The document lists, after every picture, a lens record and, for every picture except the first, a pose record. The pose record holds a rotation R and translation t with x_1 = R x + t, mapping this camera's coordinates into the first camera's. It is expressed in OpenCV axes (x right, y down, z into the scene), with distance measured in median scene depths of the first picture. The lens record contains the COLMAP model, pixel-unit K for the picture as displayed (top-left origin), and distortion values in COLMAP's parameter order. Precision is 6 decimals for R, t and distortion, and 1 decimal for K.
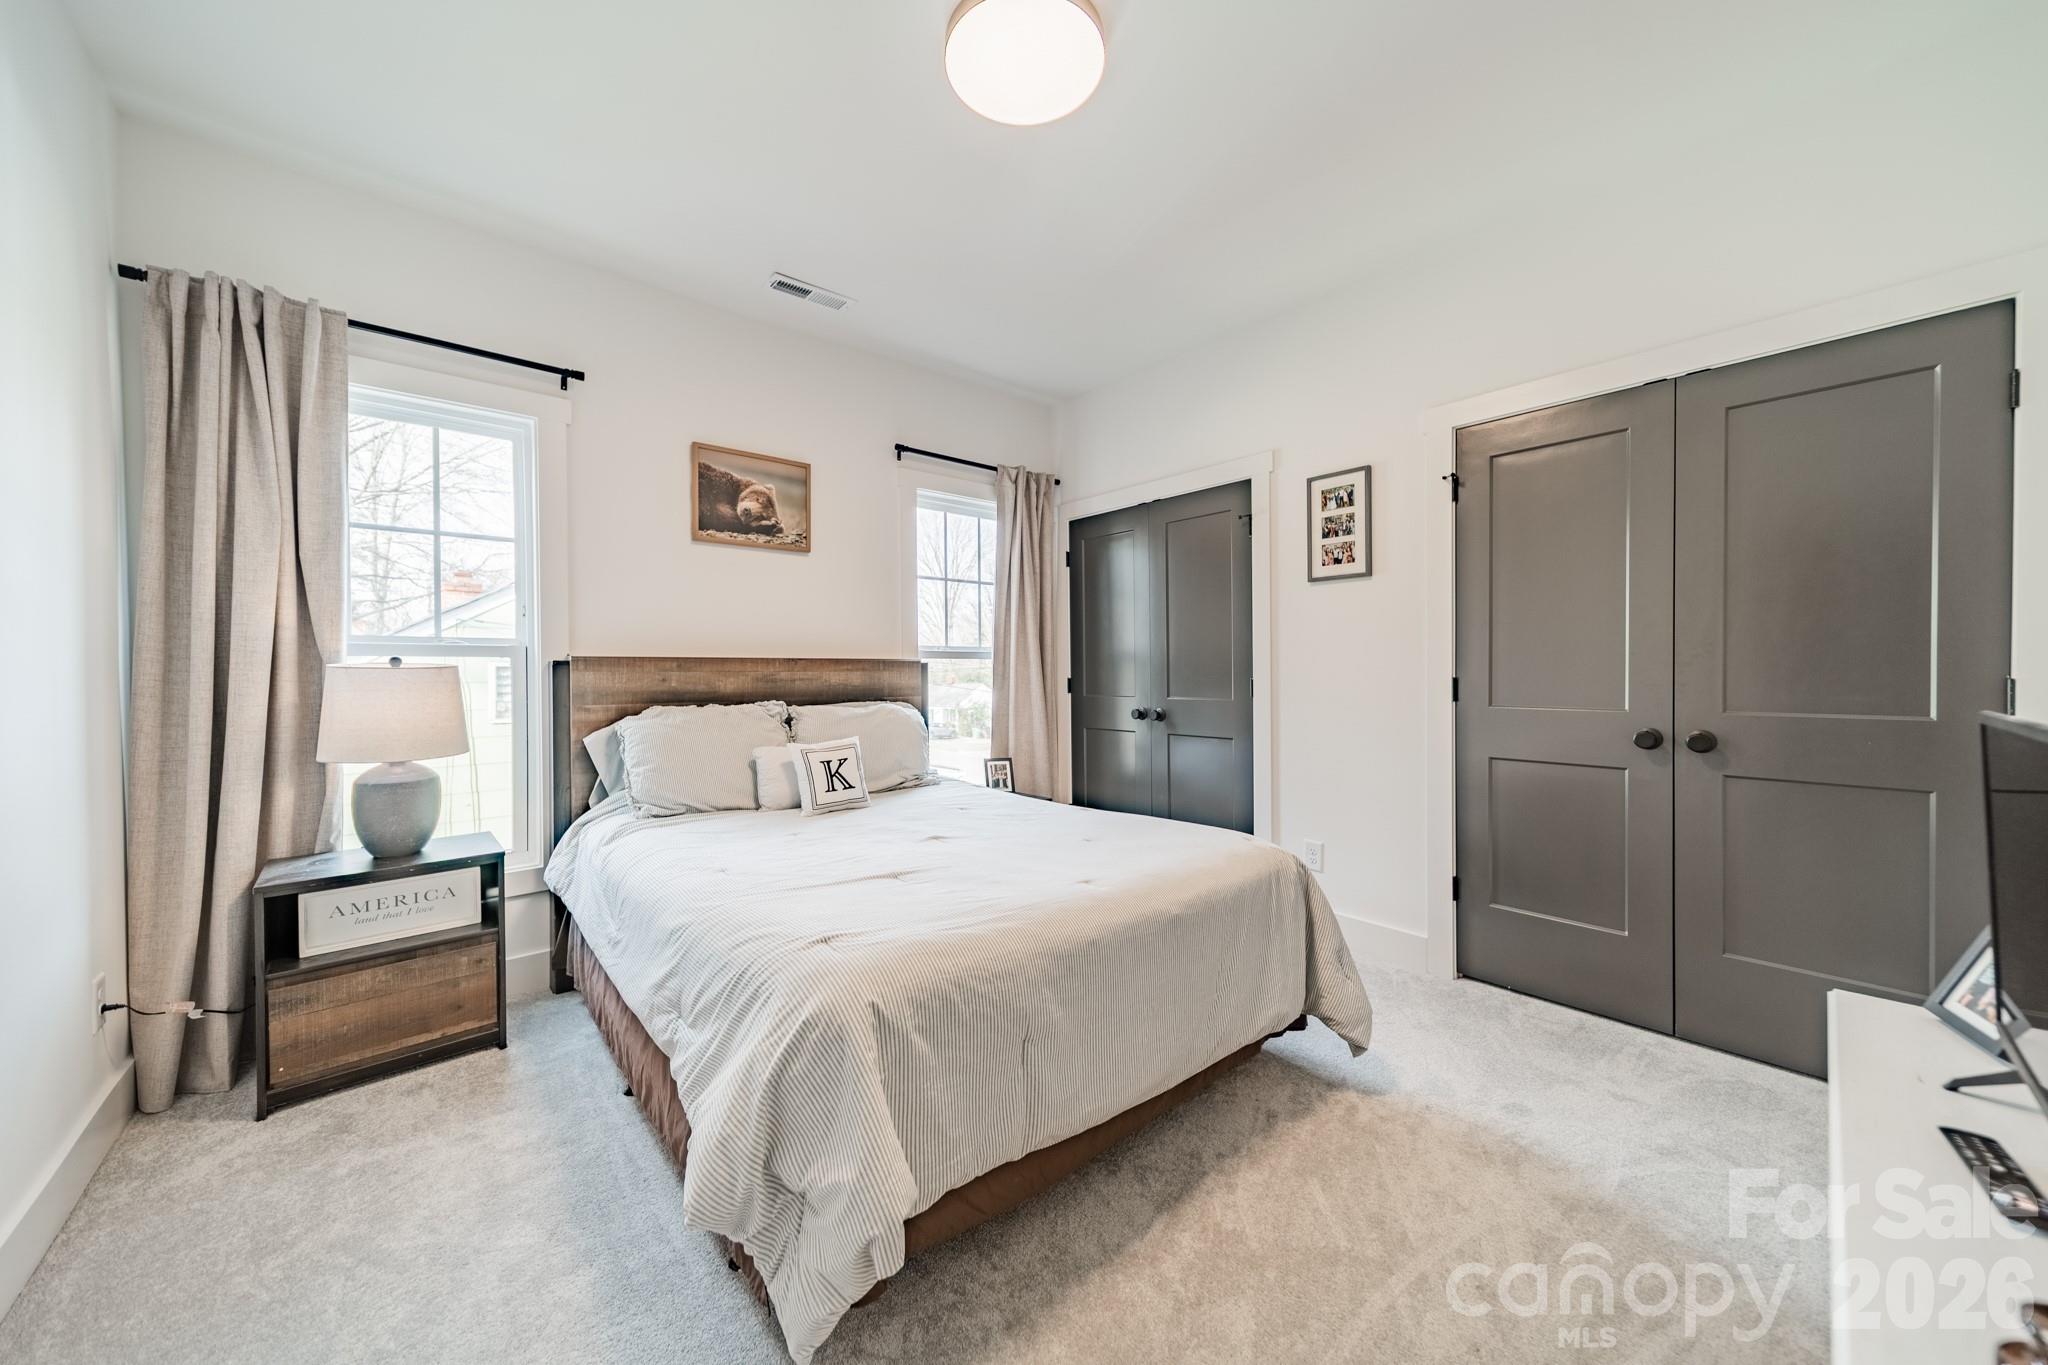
lens RADIAL K [[725.0, 0, 1028.2], [0, 725.0, 679.3], [0, 0, 1]] dist [0.006494, 0.000121]
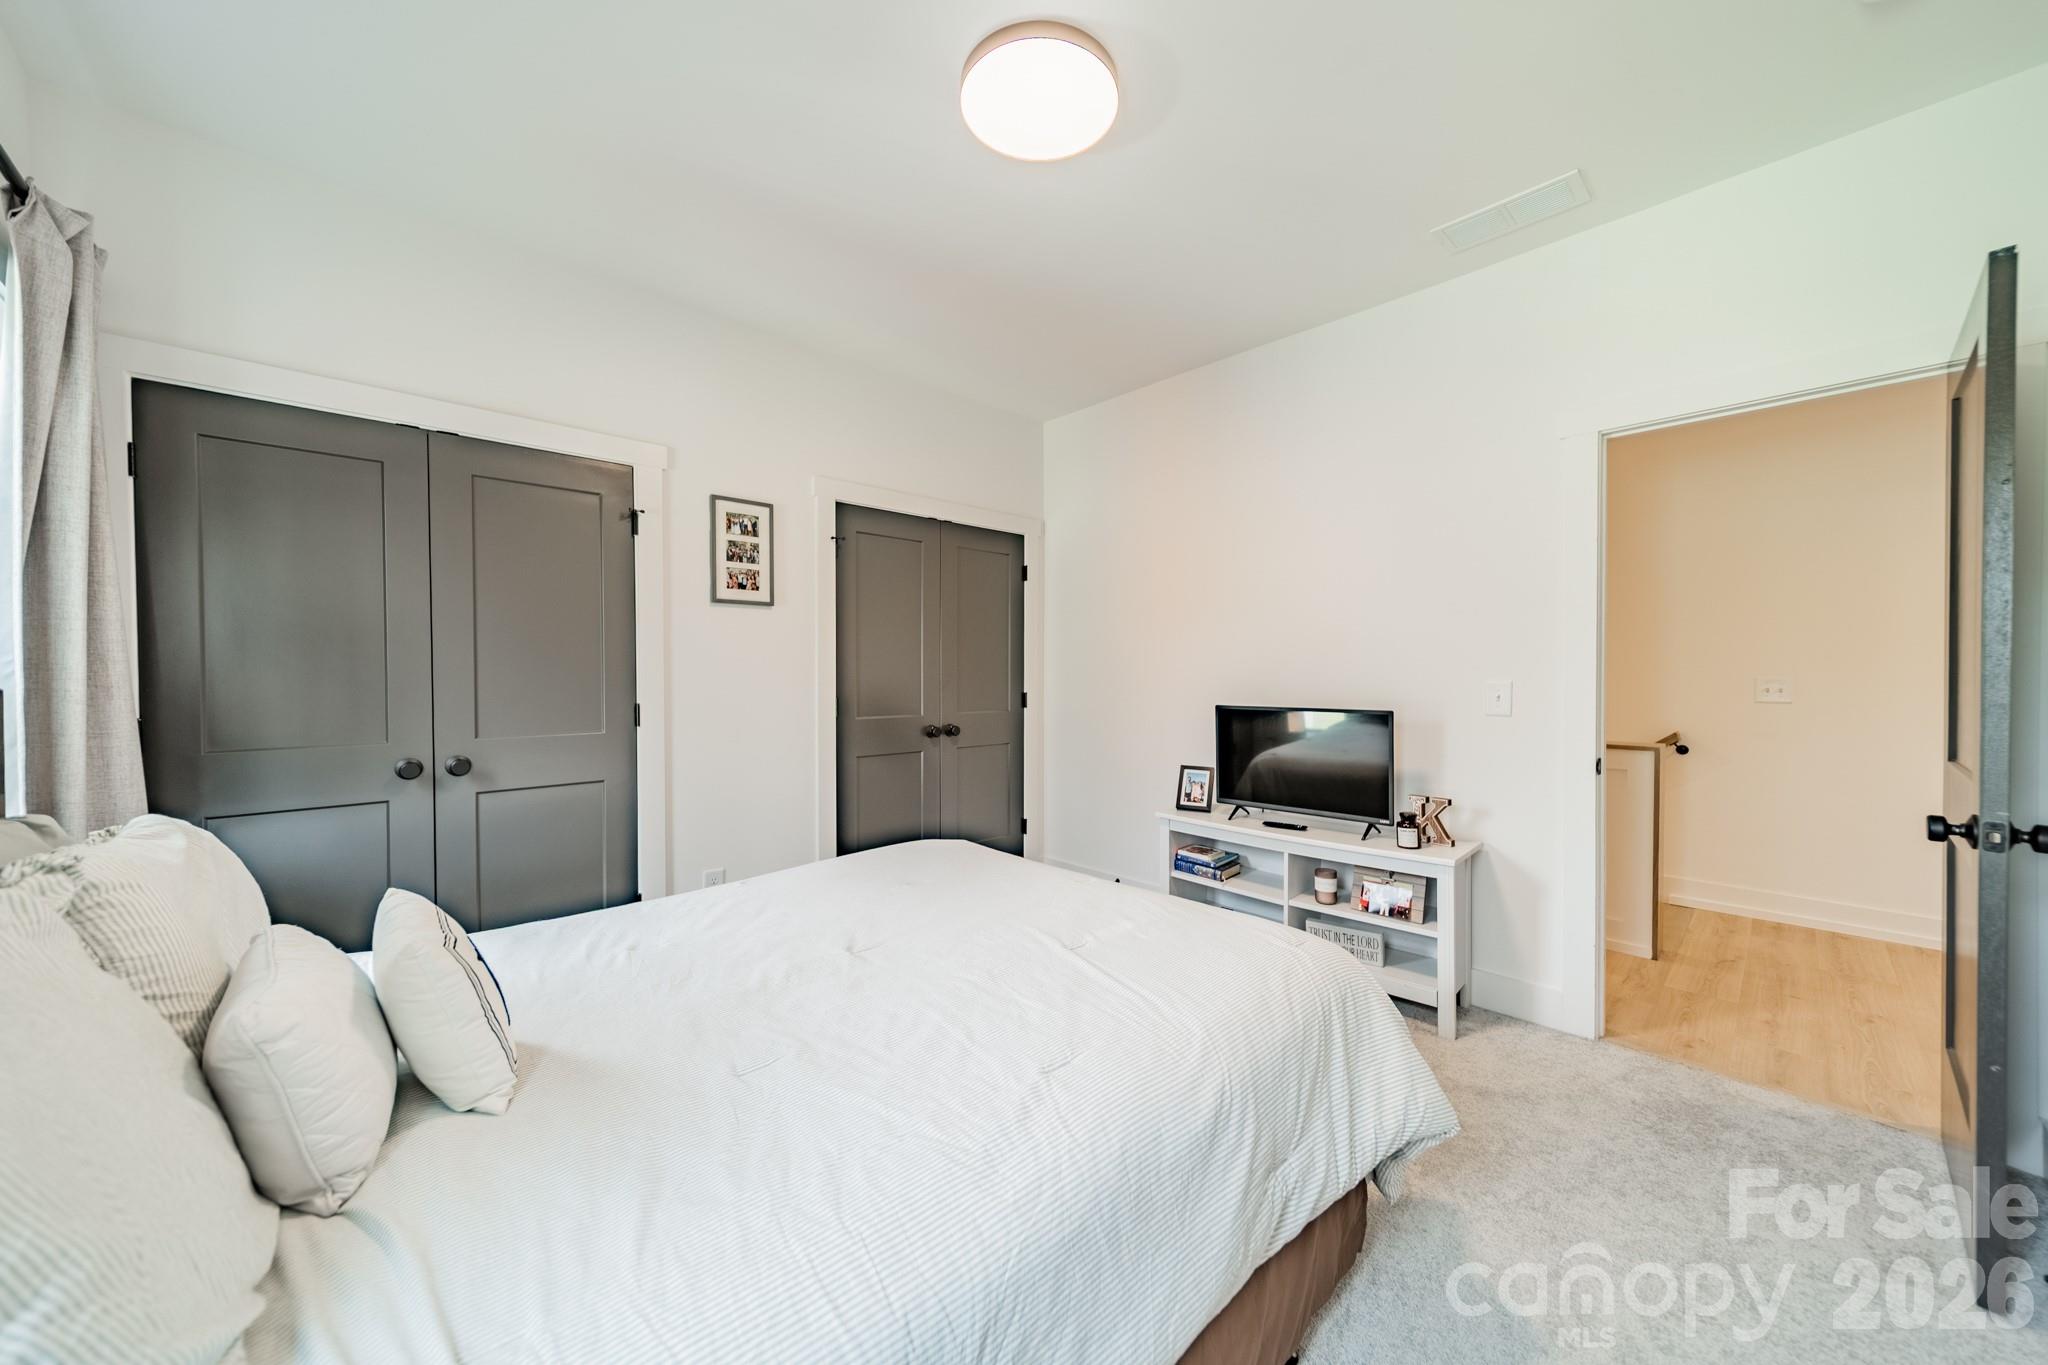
lens RADIAL K [[709.0, 0, 1024.0], [0, 709.0, 682.5], [0, 0, 1]] dist [-0.039009, 0.000010]
pose [[-0.071712, 0.010686, 0.997368, -0.575387], [0.037273, 0.999273, -0.008026, -0.006455], [-0.996729, 0.036600, -0.072058, 0.679345]]
